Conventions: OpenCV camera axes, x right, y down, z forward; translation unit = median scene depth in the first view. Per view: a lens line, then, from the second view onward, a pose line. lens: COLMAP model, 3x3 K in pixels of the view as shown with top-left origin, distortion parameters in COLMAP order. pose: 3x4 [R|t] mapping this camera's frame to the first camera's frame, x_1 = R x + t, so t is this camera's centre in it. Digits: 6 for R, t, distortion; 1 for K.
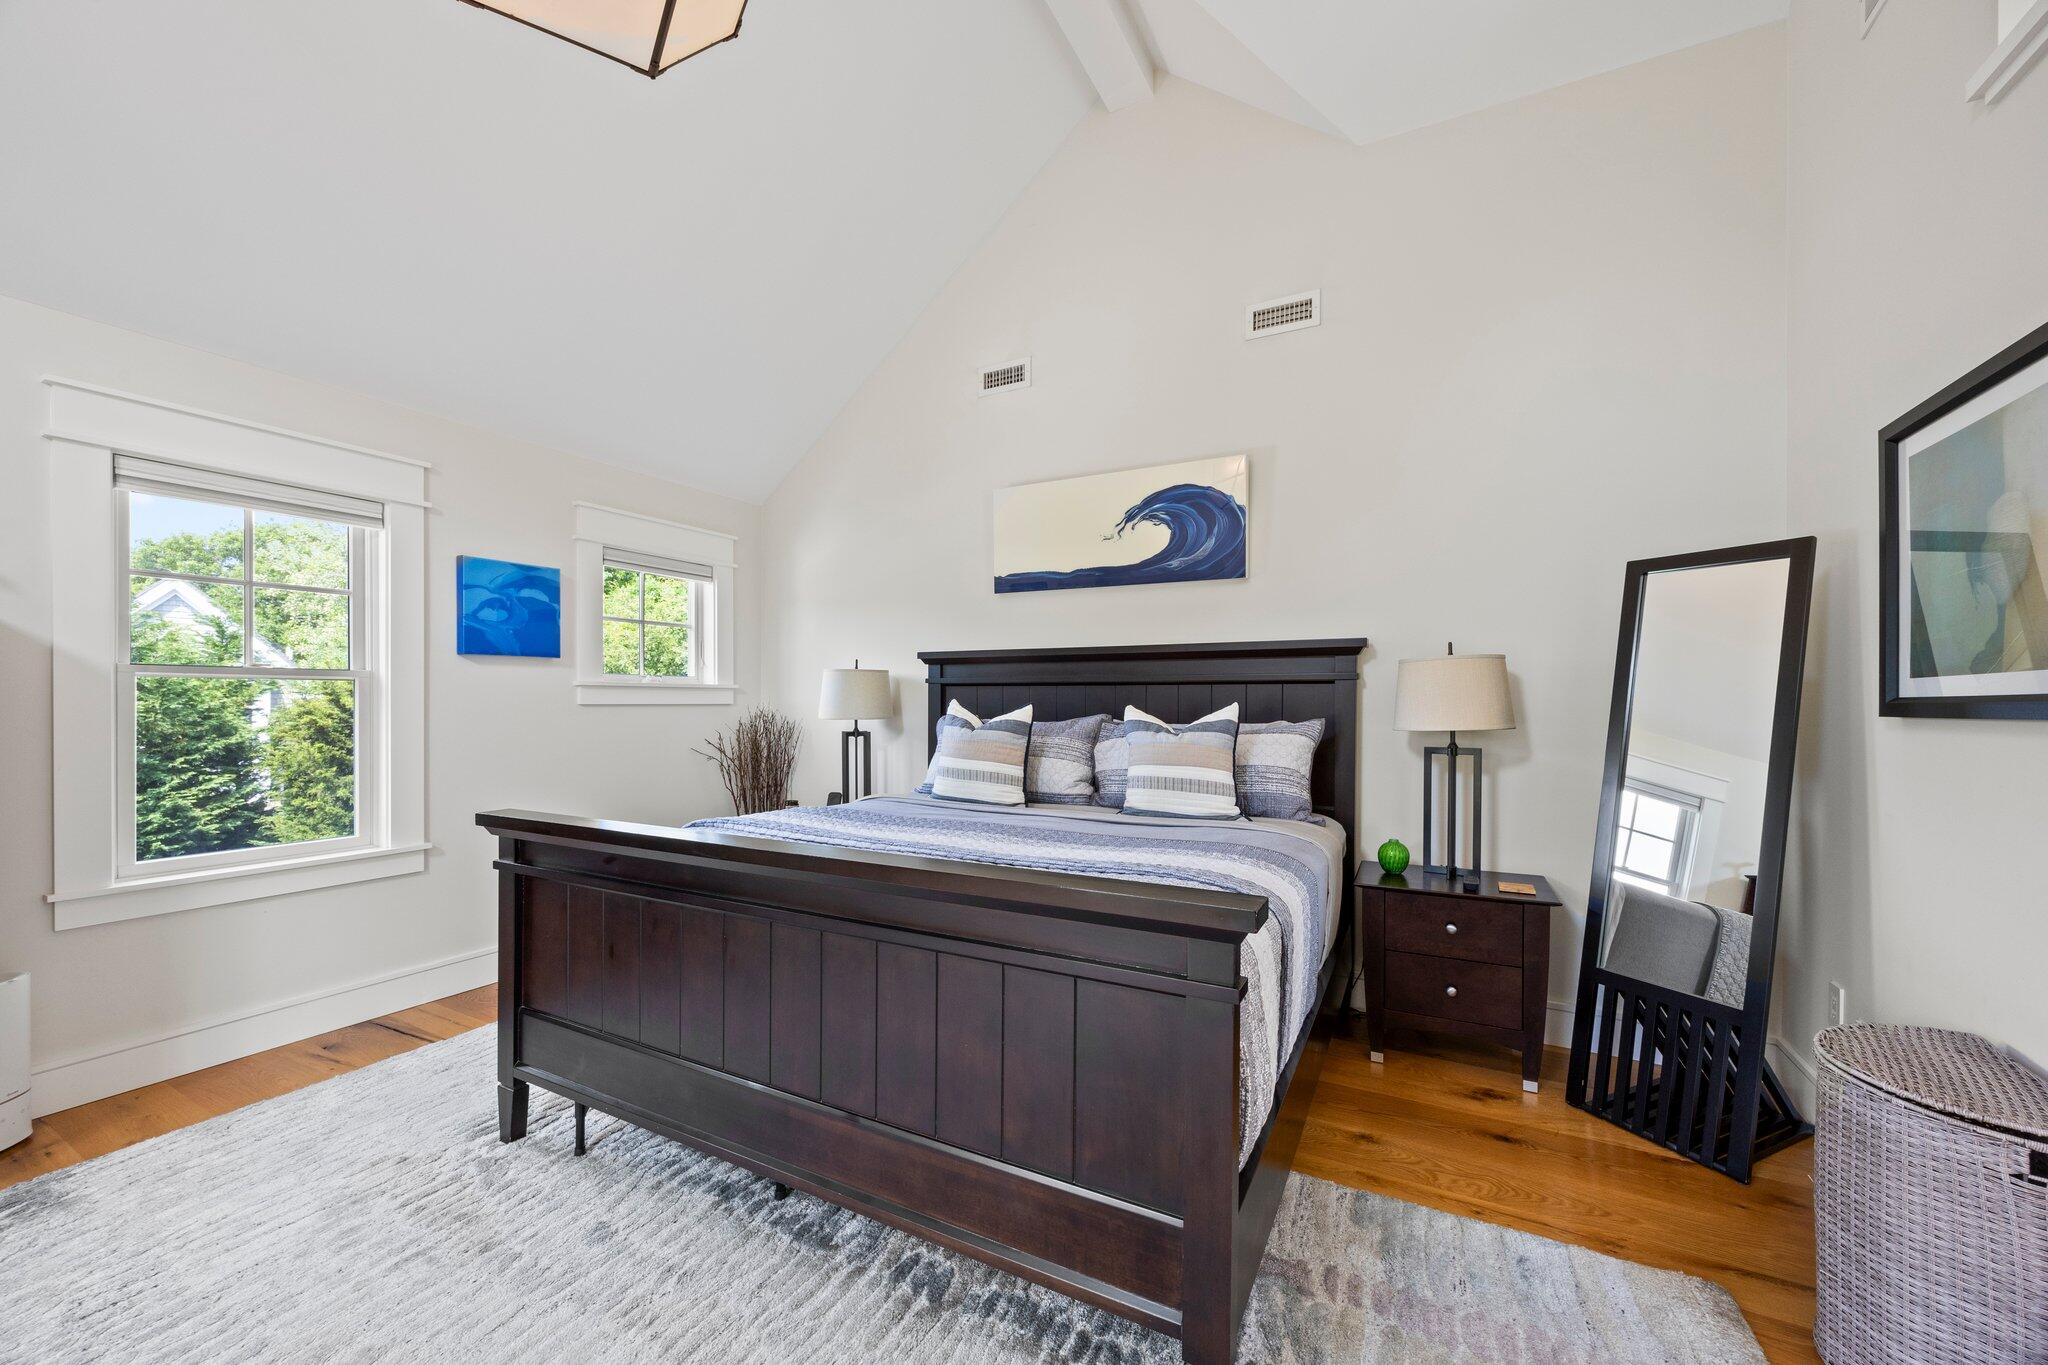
lens RADIAL K [[820.4, 0, 1026.5], [0, 820.4, 693.0], [0, 0, 1]] dist [0.007468, -0.000208]
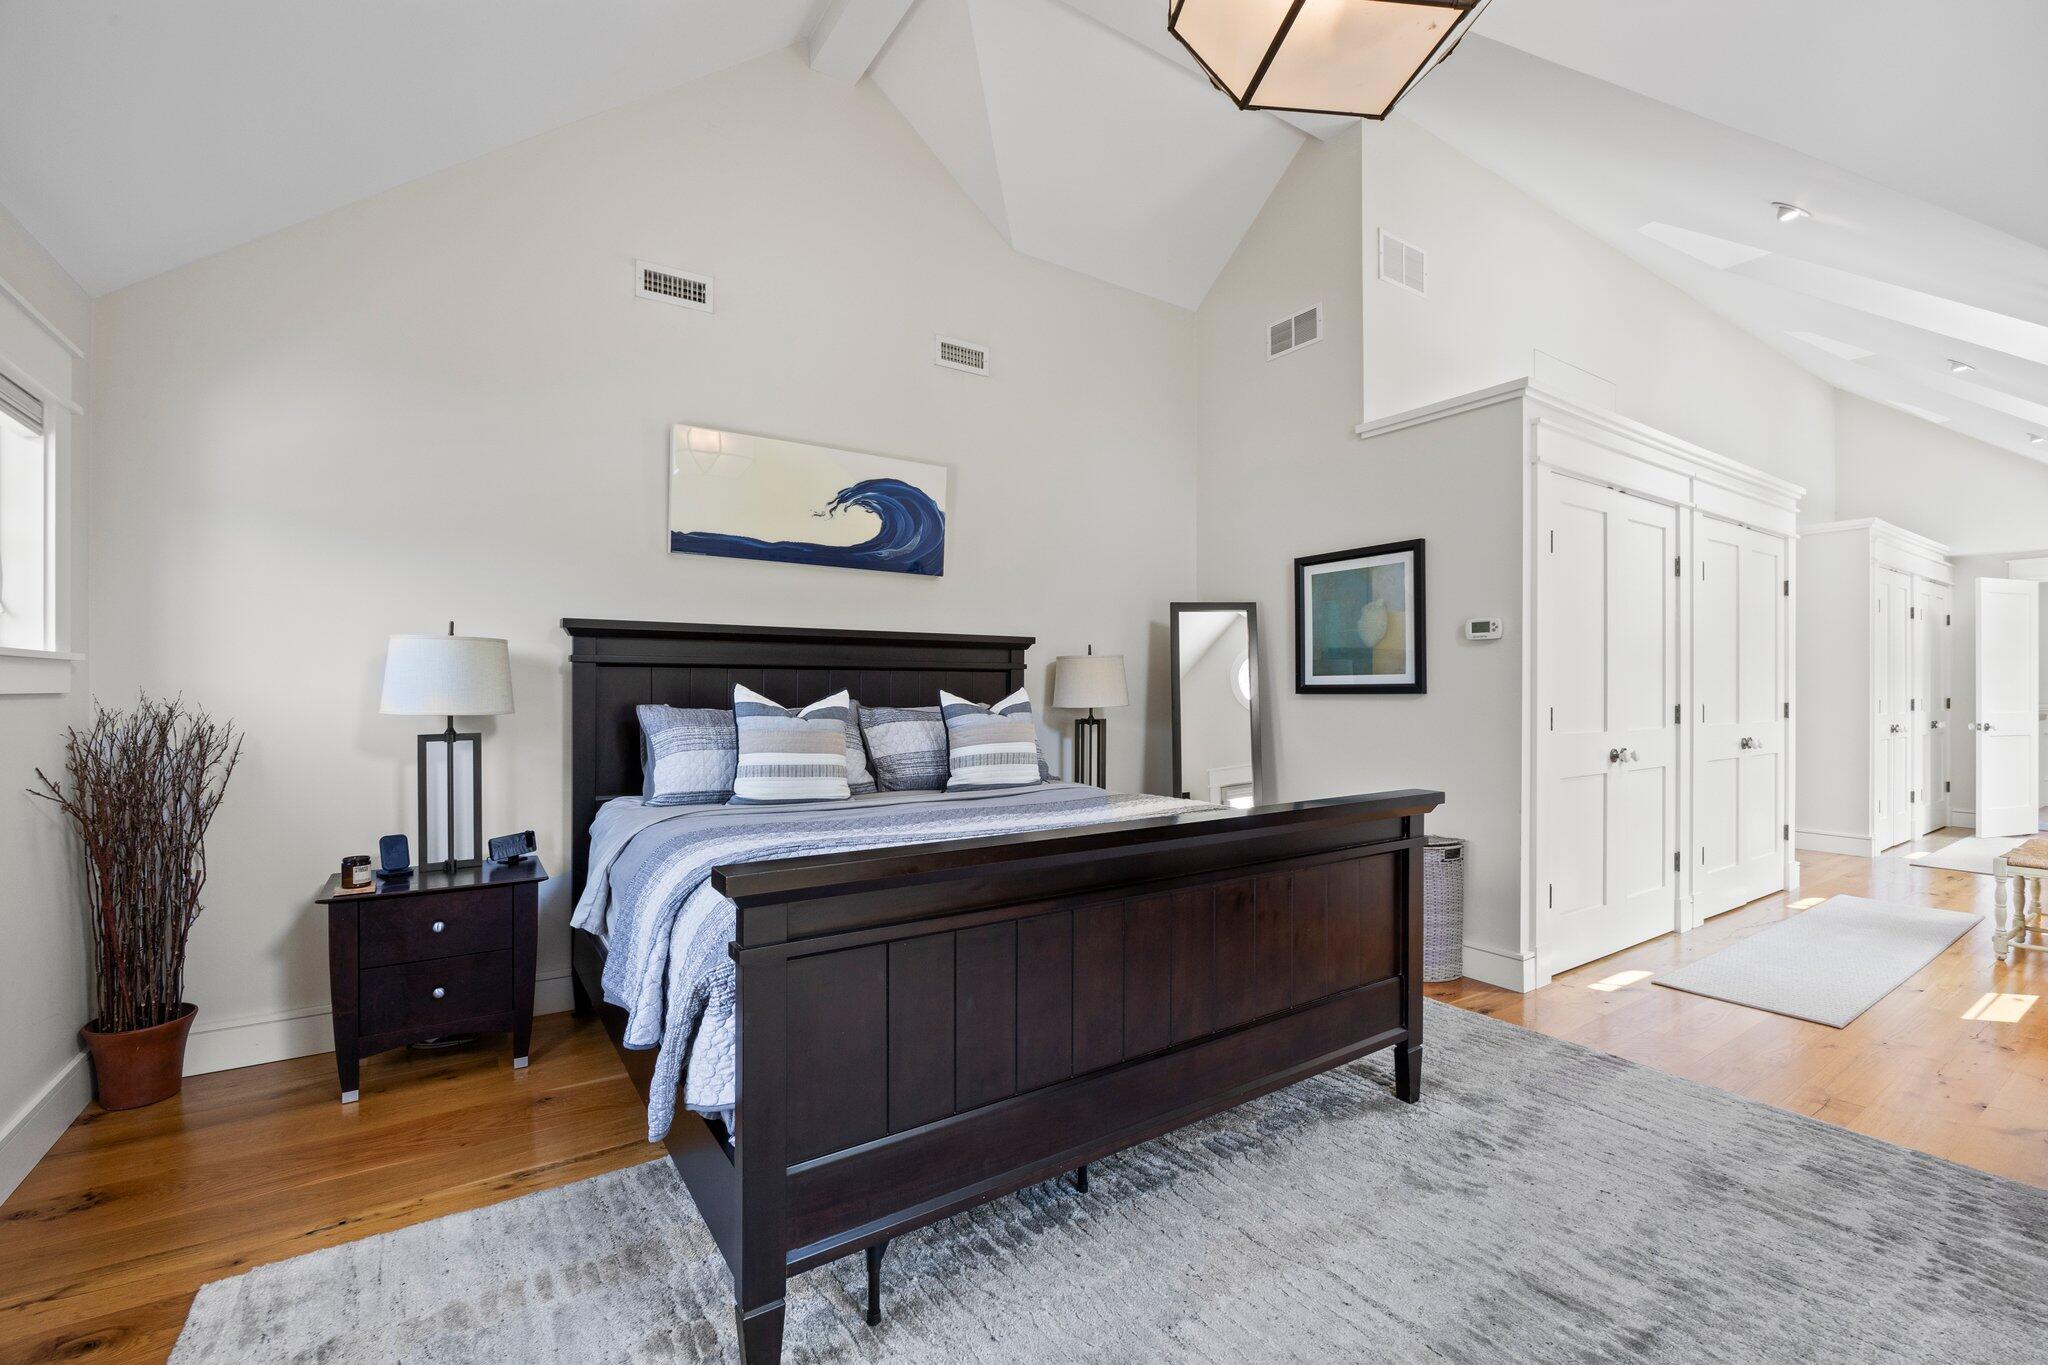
lens RADIAL K [[864.7, 0, 1026.3], [0, 864.7, 688.0], [0, 0, 1]] dist [-0.017248, -0.000024]
pose [[0.462336, -0.003349, 0.886698, -0.712648], [-0.011208, 0.999891, 0.009621, 0.000056], [-0.886634, -0.014386, 0.462248, 0.337078]]
